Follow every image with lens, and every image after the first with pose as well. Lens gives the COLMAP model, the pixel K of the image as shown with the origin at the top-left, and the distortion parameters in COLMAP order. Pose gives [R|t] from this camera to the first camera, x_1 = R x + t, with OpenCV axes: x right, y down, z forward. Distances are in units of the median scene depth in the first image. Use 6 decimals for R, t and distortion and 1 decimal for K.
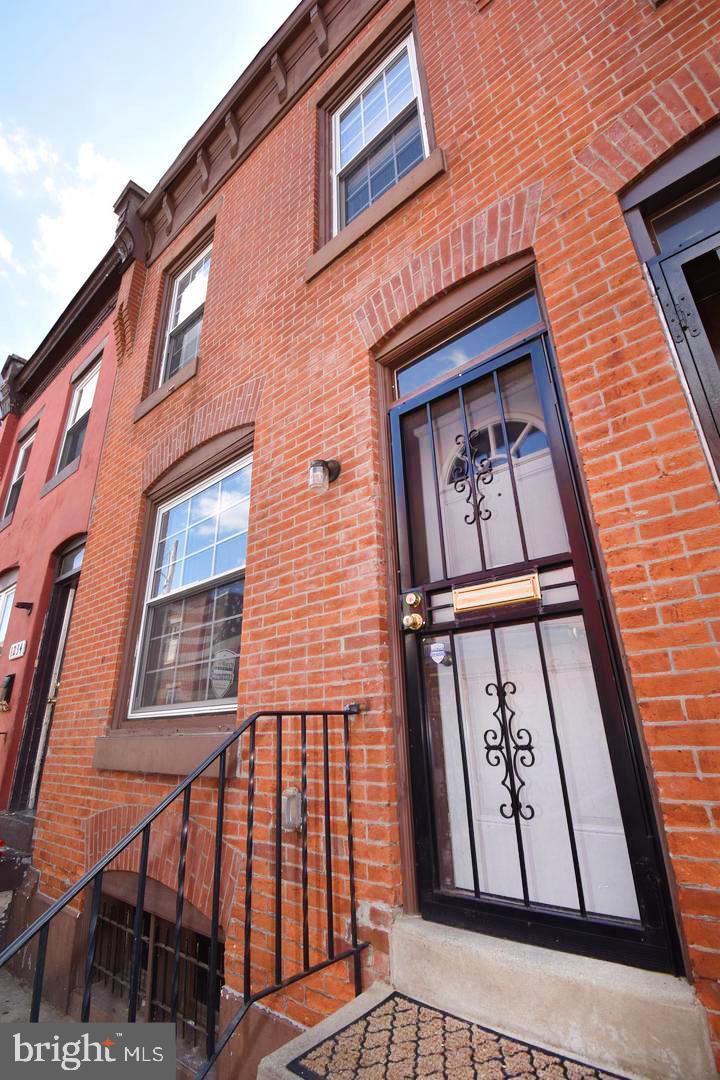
lens RADIAL K [[482.5, 0, 360.0], [0, 482.5, 540.0], [0, 0, 1]] dist [0.022056, -0.028792]
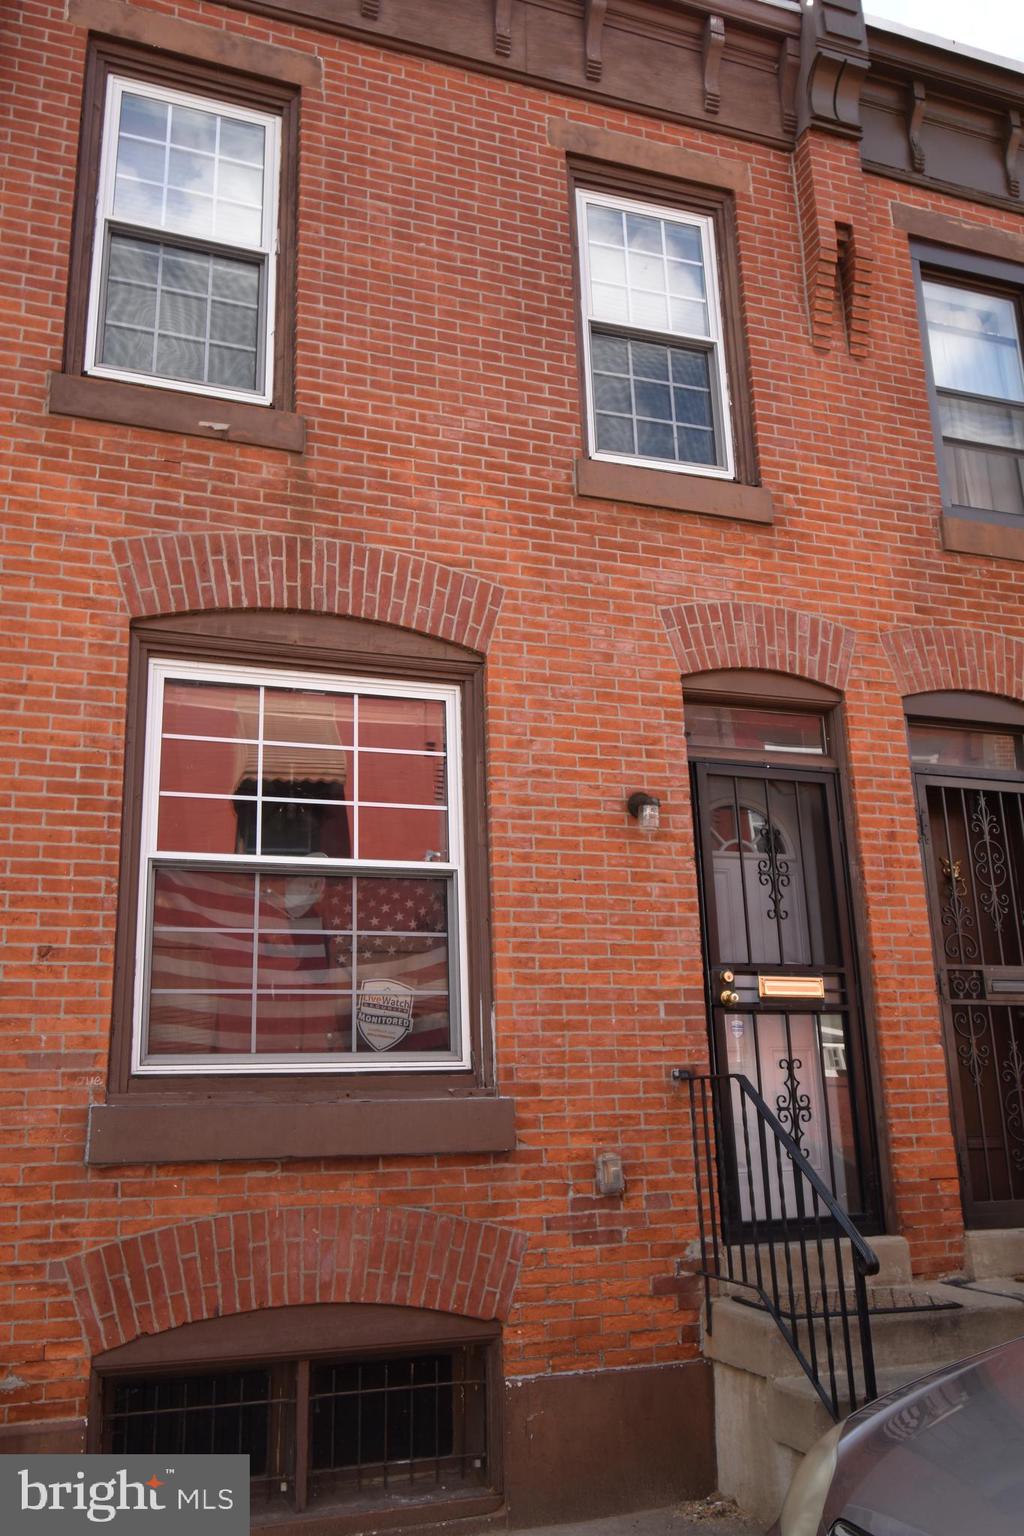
lens RADIAL K [[1260.6, 0, 512.0], [0, 1260.6, 768.0], [0, 0, 1]] dist [-0.004042, 0.001059]
pose [[0.495864, 0.247212, 0.832469, -2.410136], [-0.303603, 0.947481, -0.100523, 0.104475], [-0.813599, -0.202895, 0.544876, -0.027434]]
